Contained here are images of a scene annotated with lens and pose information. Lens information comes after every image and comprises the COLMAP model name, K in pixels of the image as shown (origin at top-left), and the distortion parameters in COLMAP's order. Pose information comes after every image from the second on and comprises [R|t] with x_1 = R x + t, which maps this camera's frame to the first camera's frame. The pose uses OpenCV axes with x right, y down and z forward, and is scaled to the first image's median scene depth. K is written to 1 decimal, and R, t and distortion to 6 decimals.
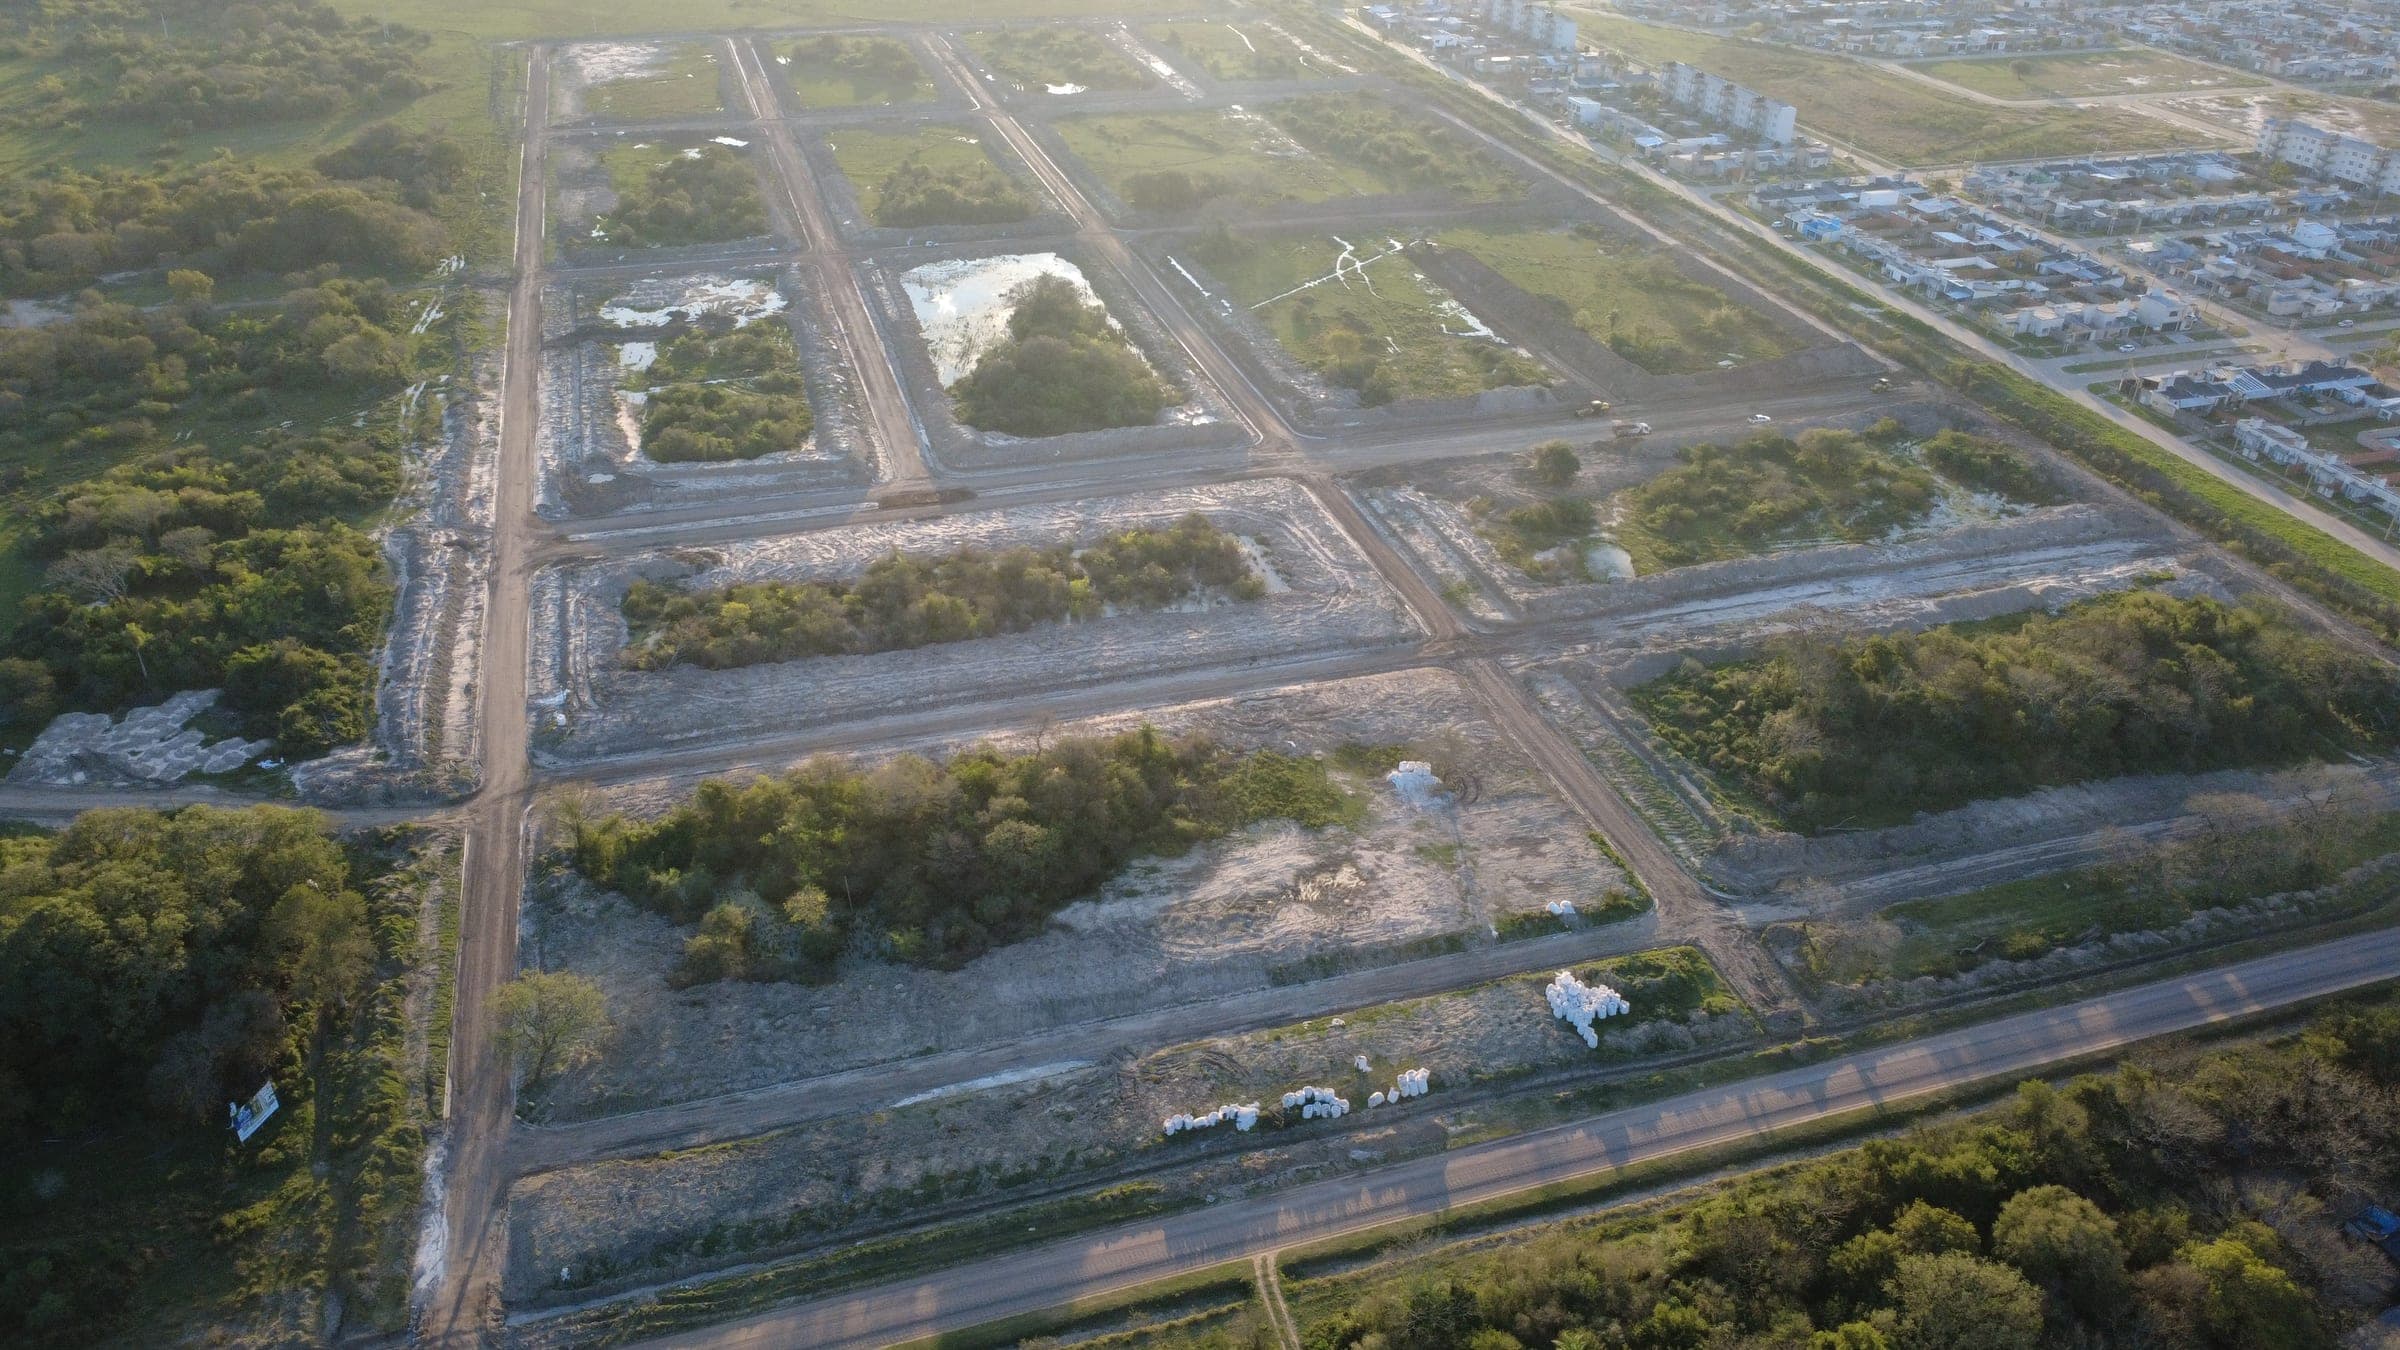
lens RADIAL K [[1746.1, 0, 1200.0], [0, 1746.1, 675.0], [0, 0, 1]] dist [-0.000300, 0.002562]
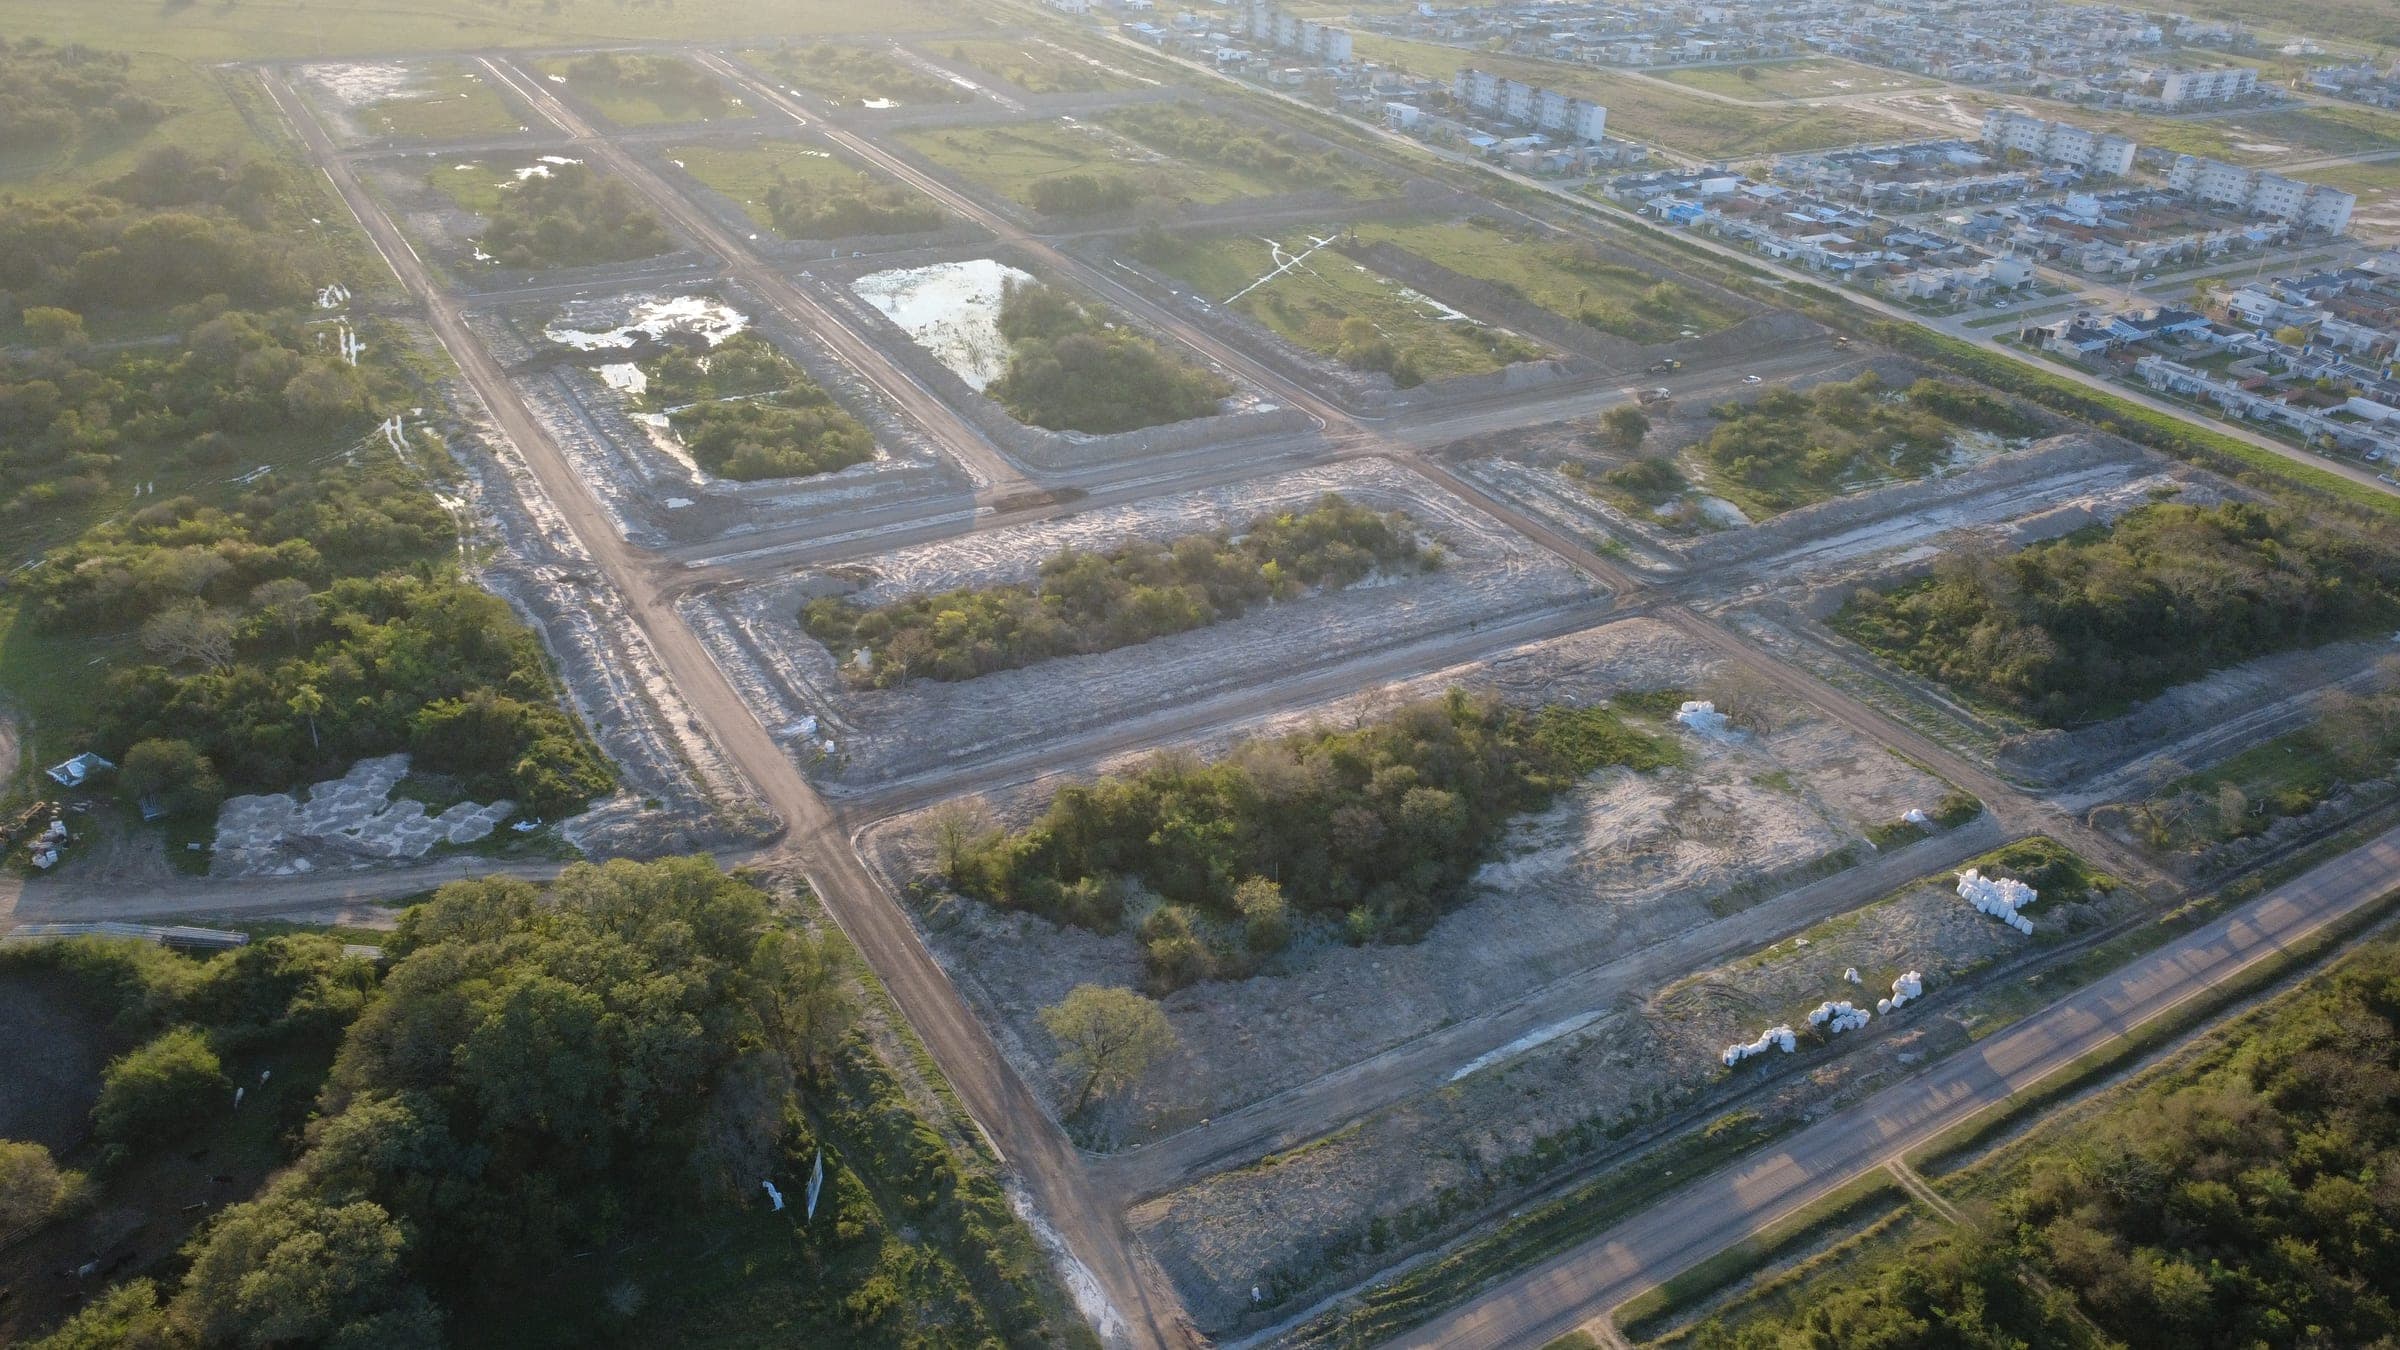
lens RADIAL K [[1746.1, 0, 1200.0], [0, 1746.1, 675.0], [0, 0, 1]] dist [-0.000300, 0.002562]
pose [[0.968571, -0.090718, 0.231604, -0.287935], [0.095756, 0.995349, -0.010580, 0.012459], [-0.229567, 0.032425, 0.972753, 0.050345]]
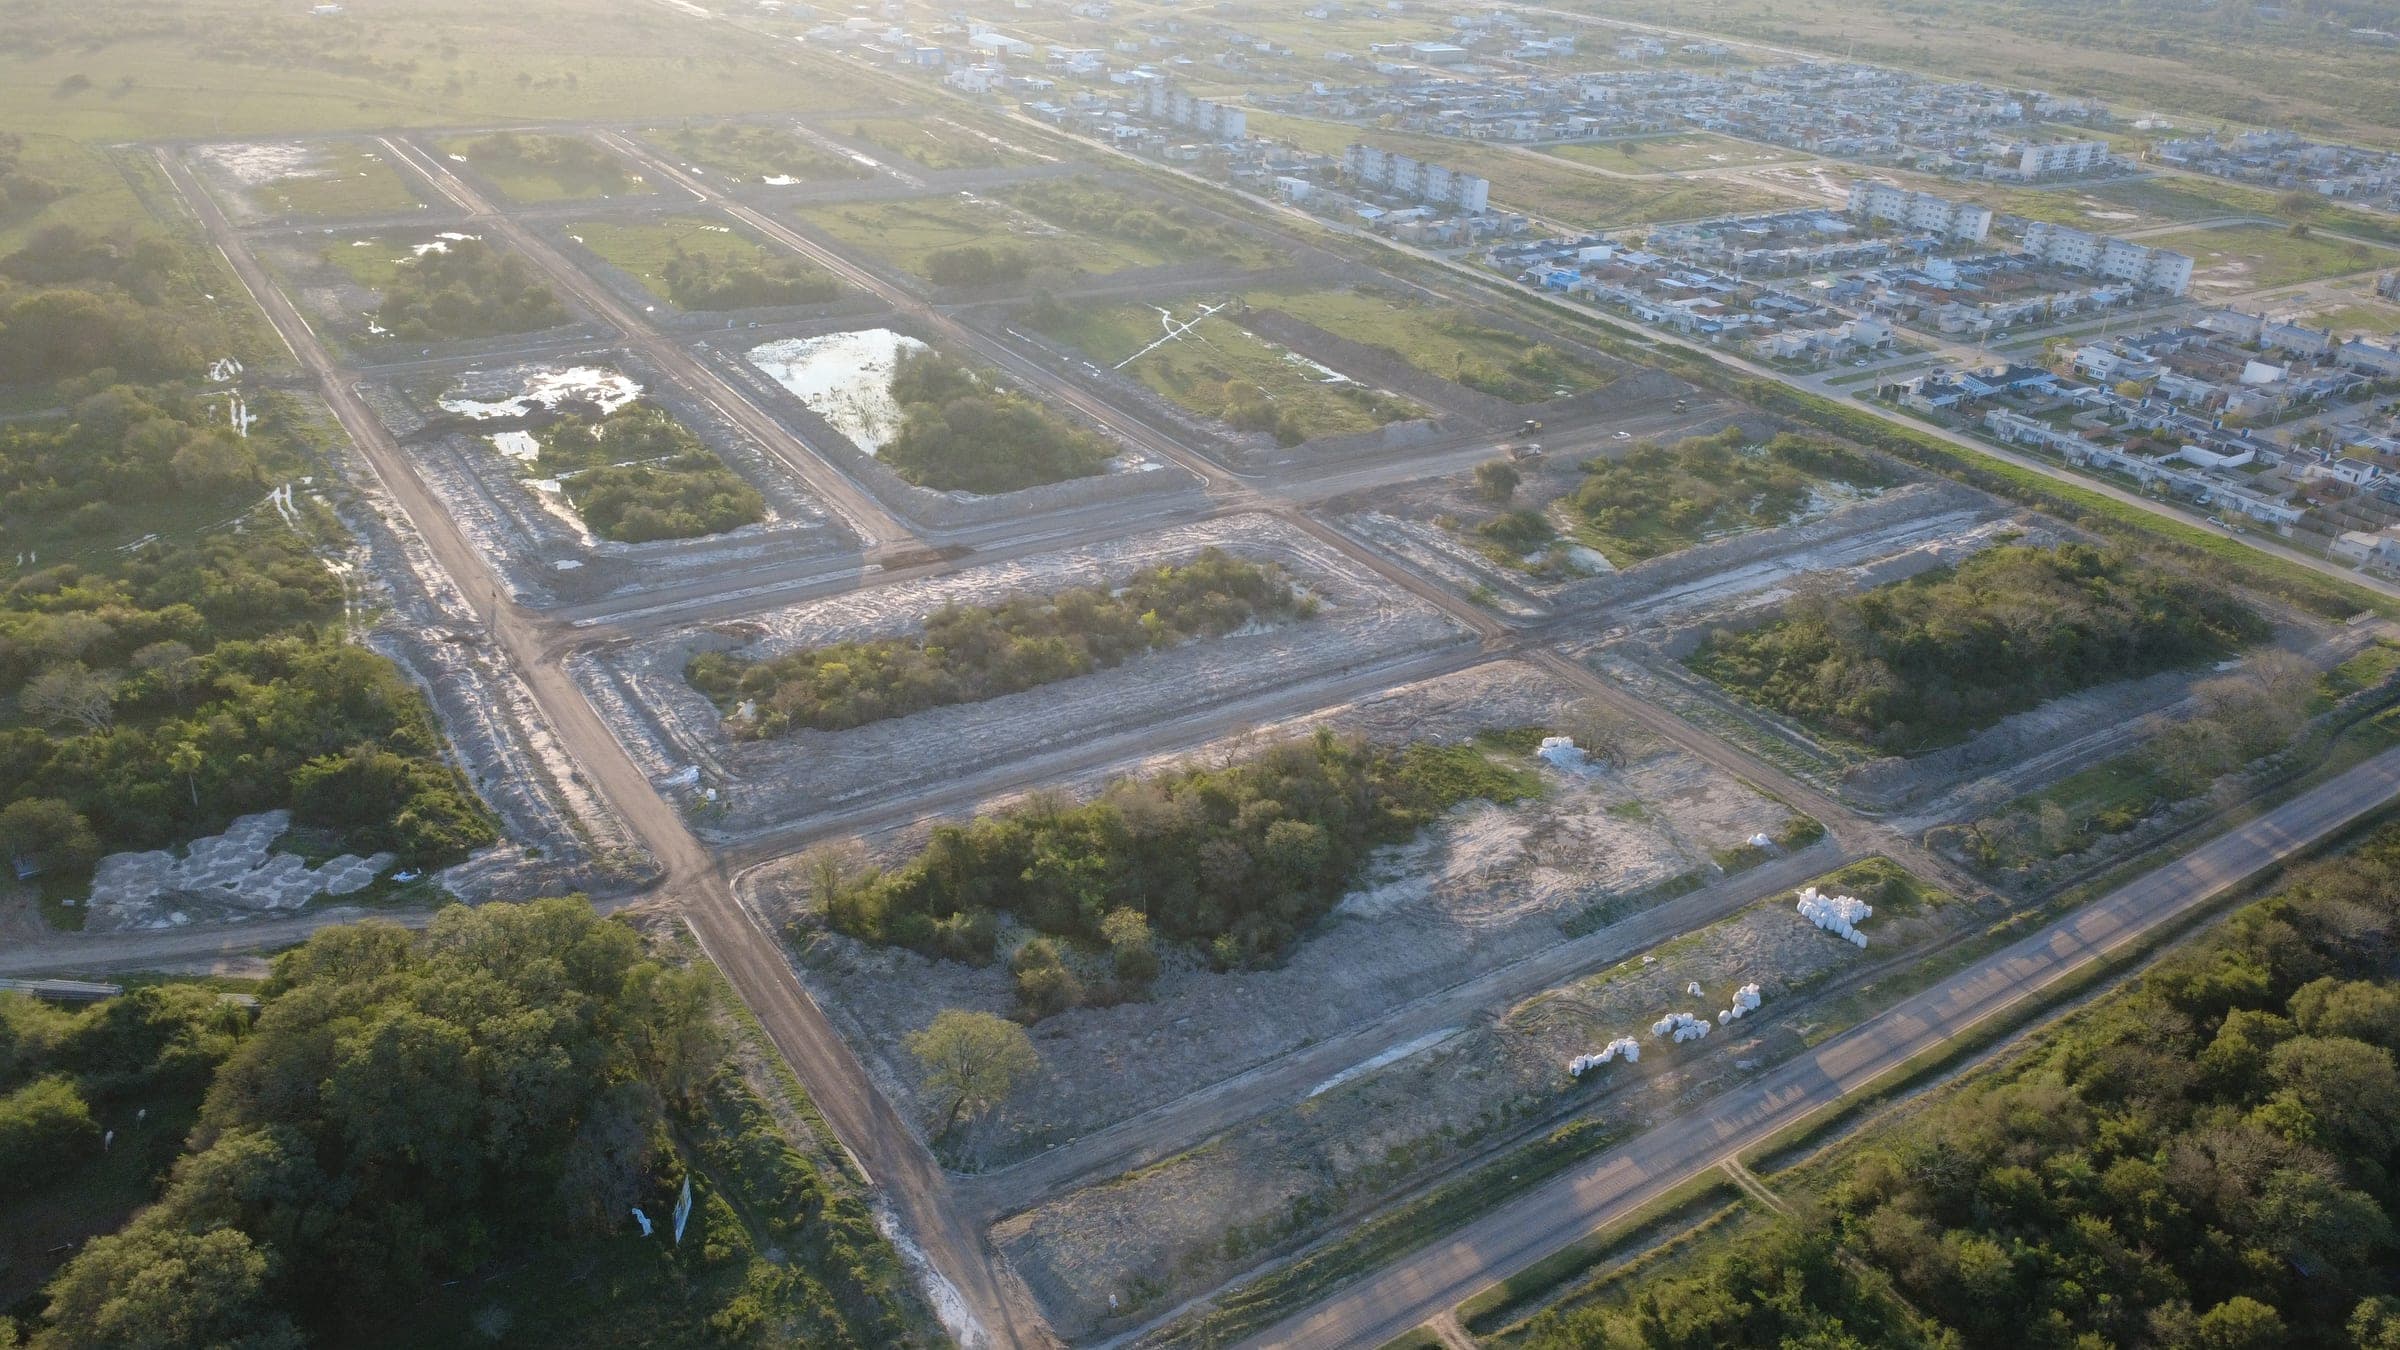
lens RADIAL K [[1746.1, 0, 1200.0], [0, 1746.1, 675.0], [0, 0, 1]] dist [-0.000300, 0.002562]
pose [[0.956011, -0.097826, 0.276538, -0.274167], [0.115260, 0.992201, -0.047465, 0.027323], [-0.269738, 0.077251, 0.959830, 0.023113]]
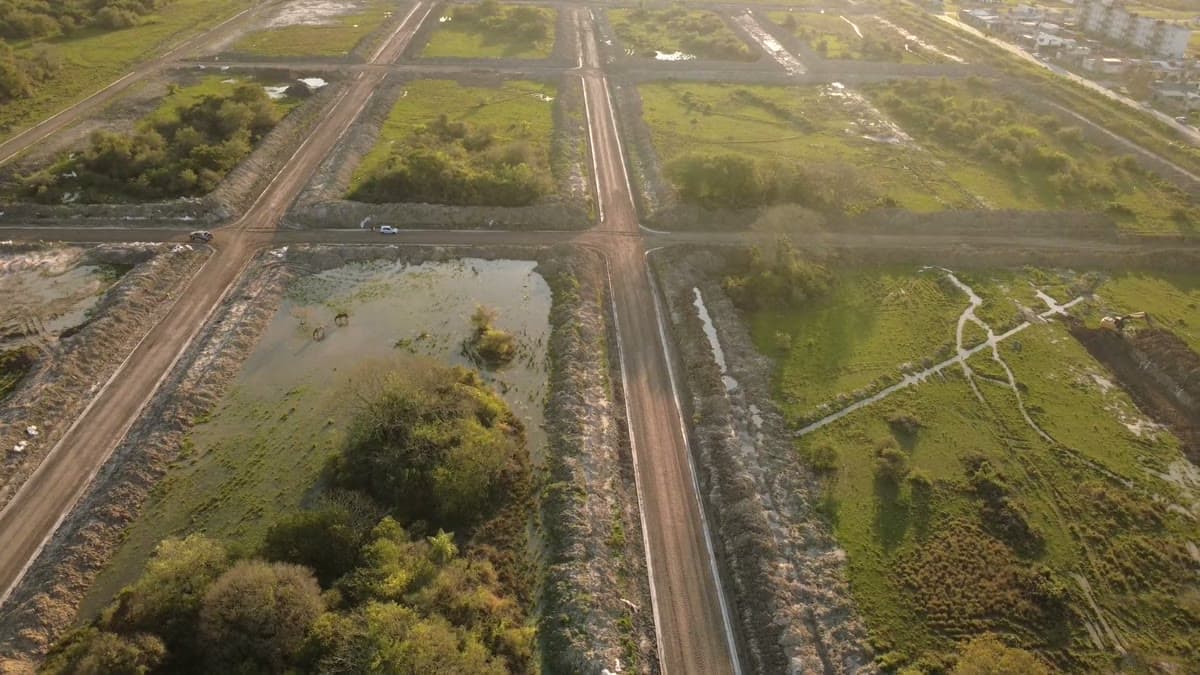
lens RADIAL K [[879.7, 0, 600.0], [0, 879.7, 337.5], [0, 0, 1]] dist [-0.033075, 0.001584]
pose [[0.967746, 0.132004, -0.214574, 0.028724], [-0.138584, 0.990224, -0.015848, -0.278637], [0.210384, 0.045074, 0.976579, 0.876100]]
